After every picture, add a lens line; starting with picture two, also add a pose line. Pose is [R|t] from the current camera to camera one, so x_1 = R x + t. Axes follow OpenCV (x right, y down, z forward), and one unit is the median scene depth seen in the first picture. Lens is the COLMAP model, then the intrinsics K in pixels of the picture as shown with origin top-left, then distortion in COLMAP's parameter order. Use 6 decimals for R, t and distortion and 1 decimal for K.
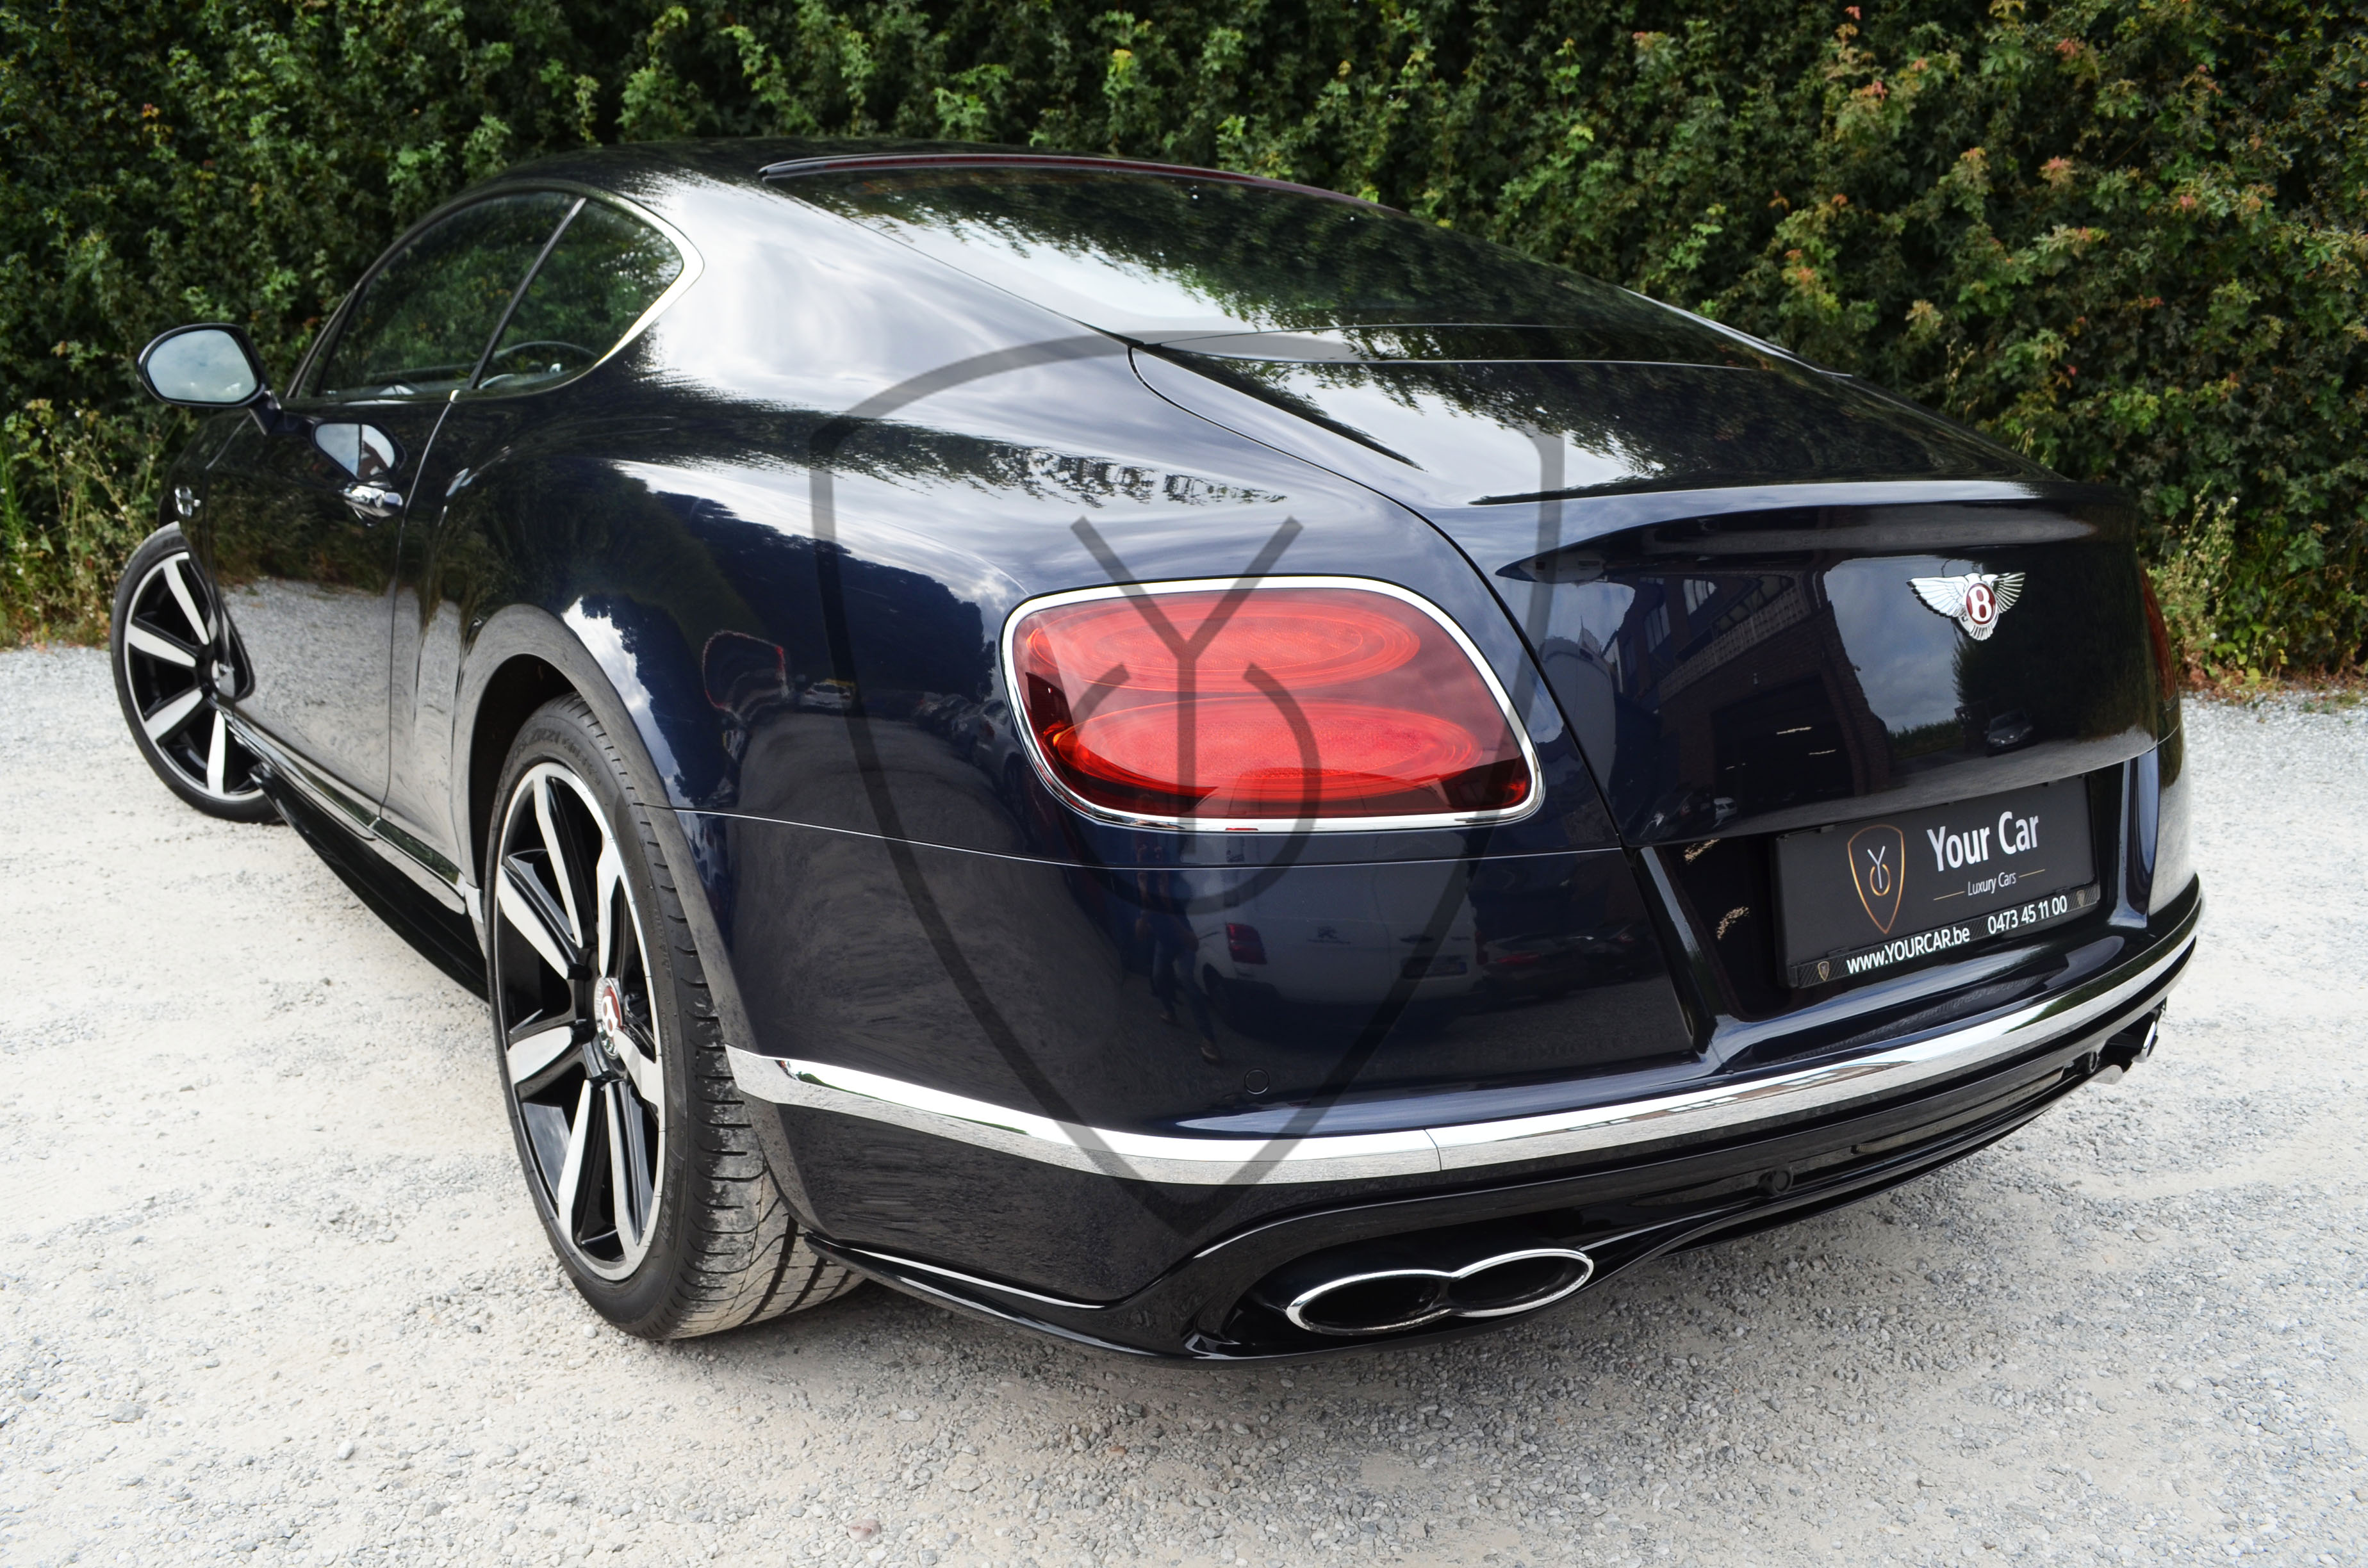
lens RADIAL K [[1846.6, 0, 1184.0], [0, 1846.6, 784.0], [0, 0, 1]] dist [-0.101019, 0.002979]
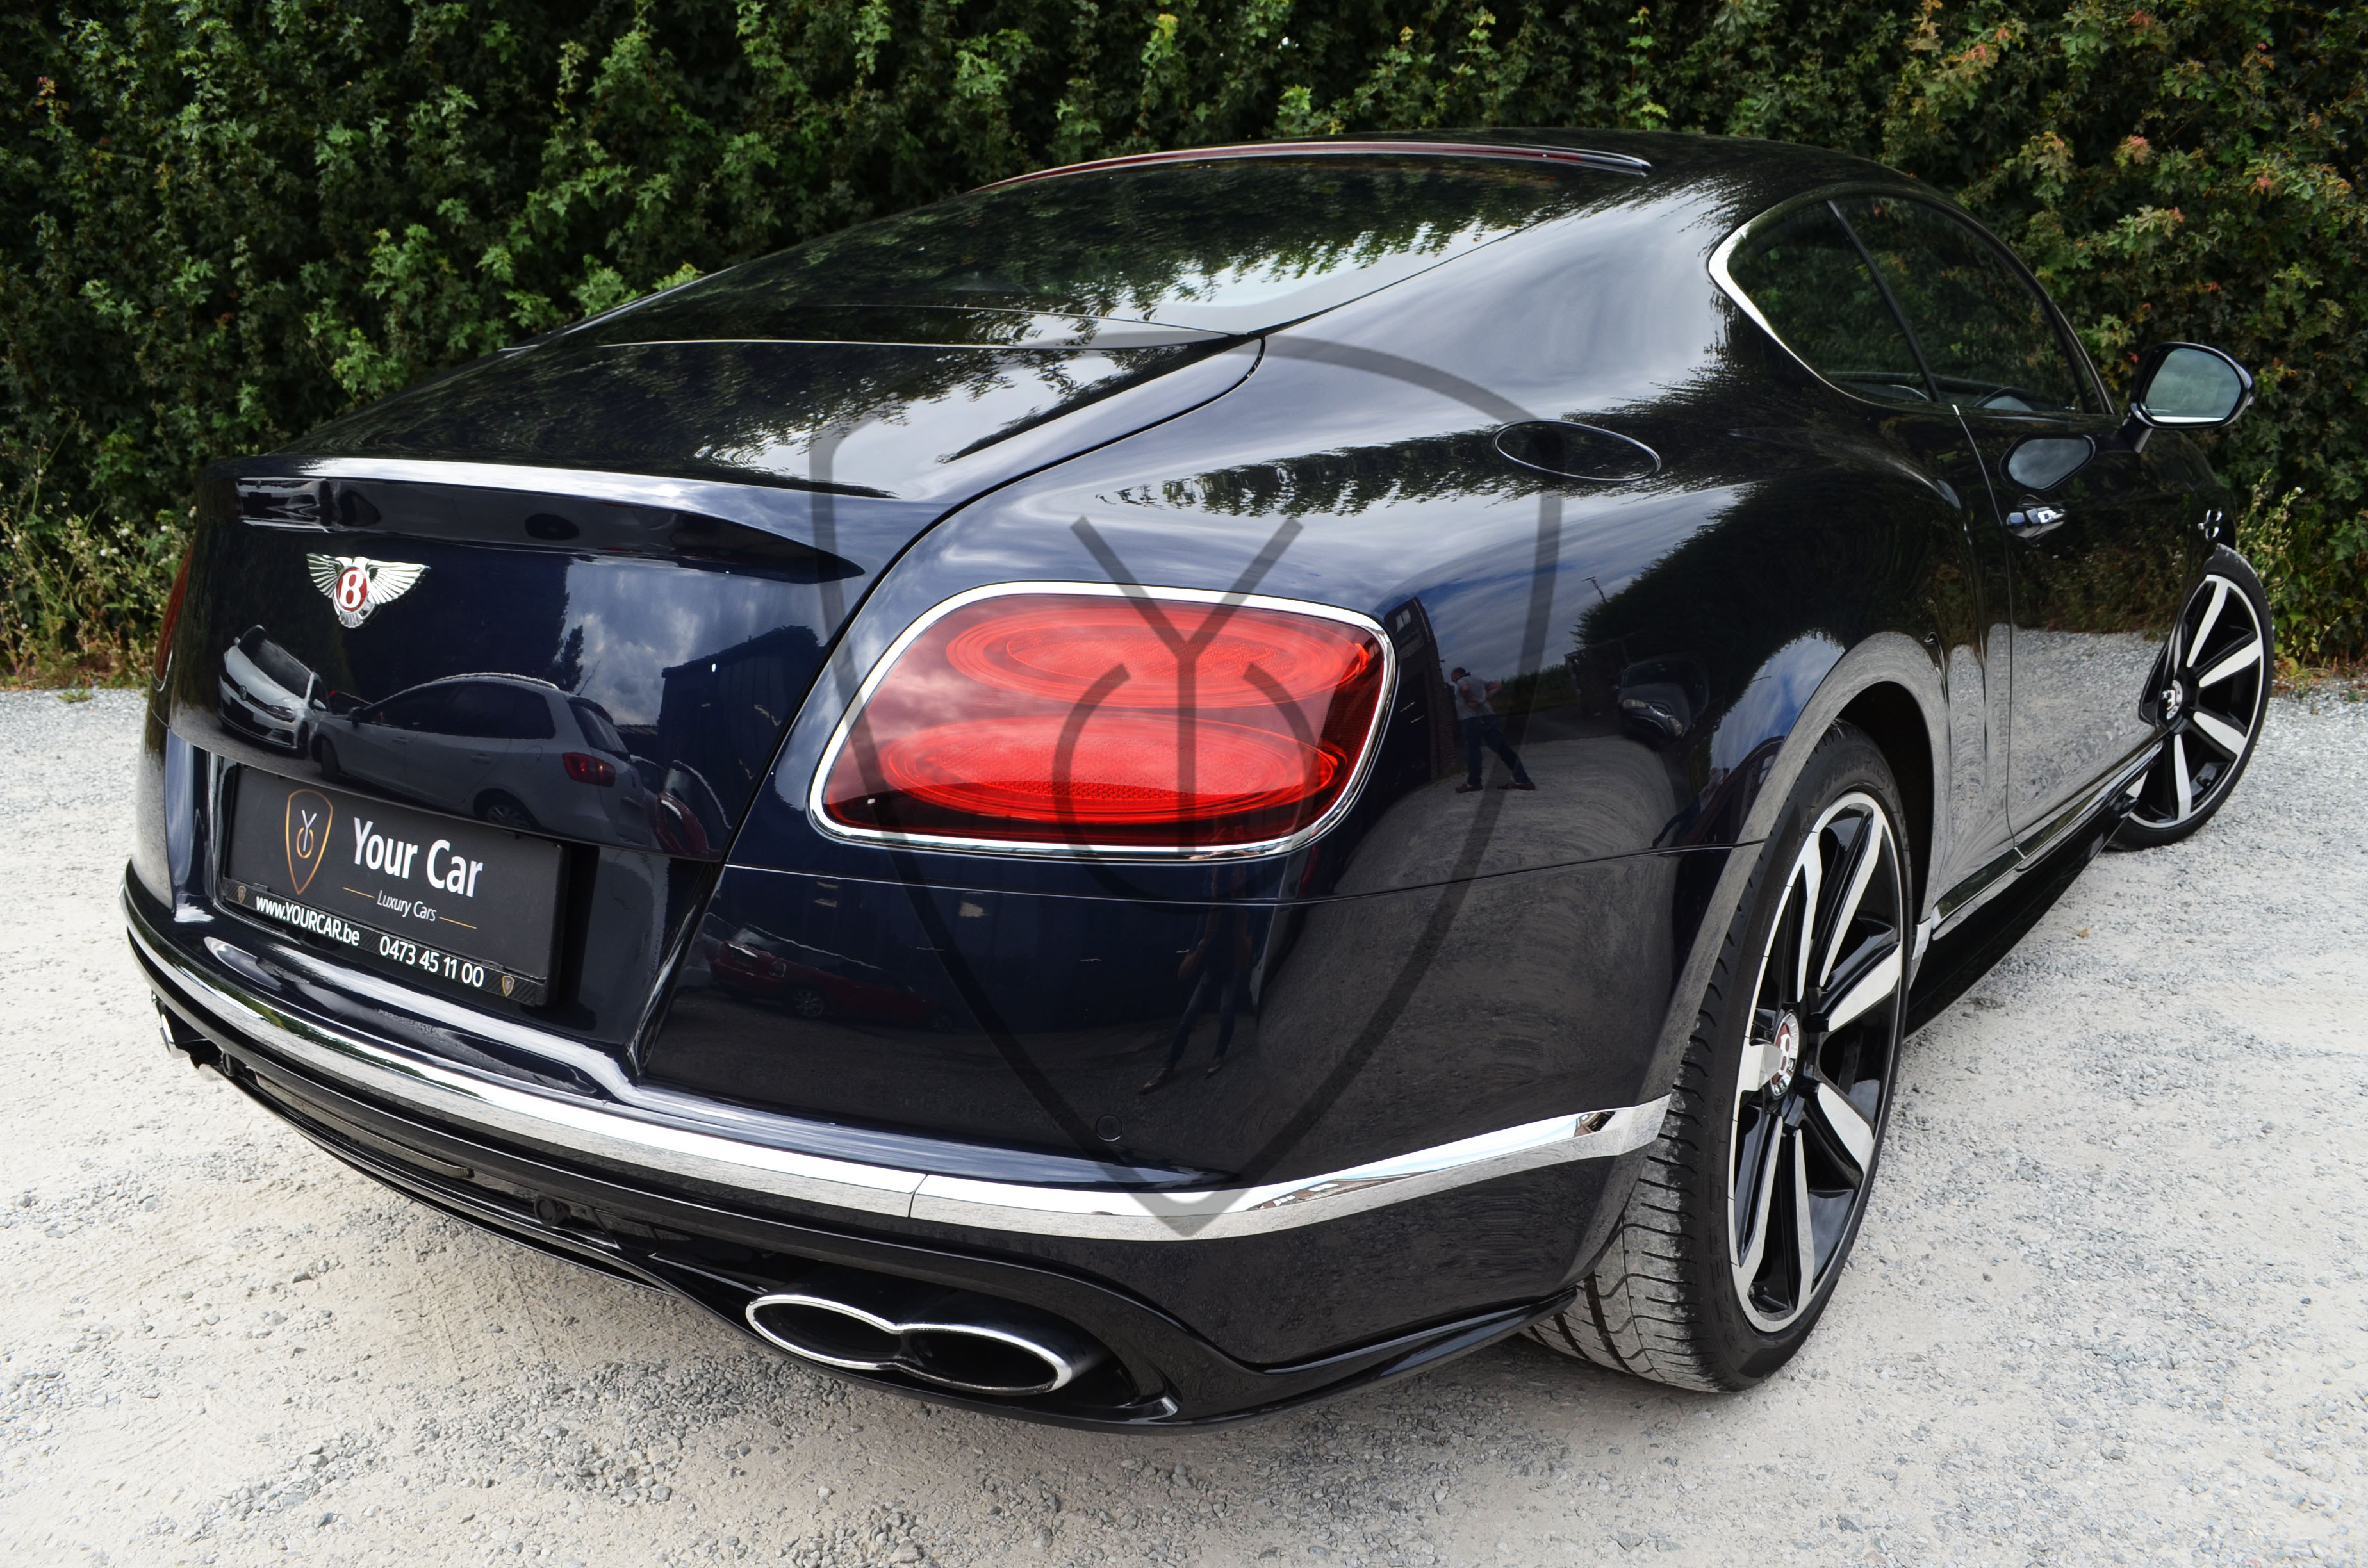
lens RADIAL K [[1846.6, 0, 1184.0], [0, 1846.6, 784.0], [0, 0, 1]] dist [-0.101019, 0.002979]
pose [[0.995807, -0.028043, 0.087069, -0.103071], [0.027671, 0.999602, 0.005478, -0.018467], [-0.087188, -0.003046, 0.996187, 0.078282]]
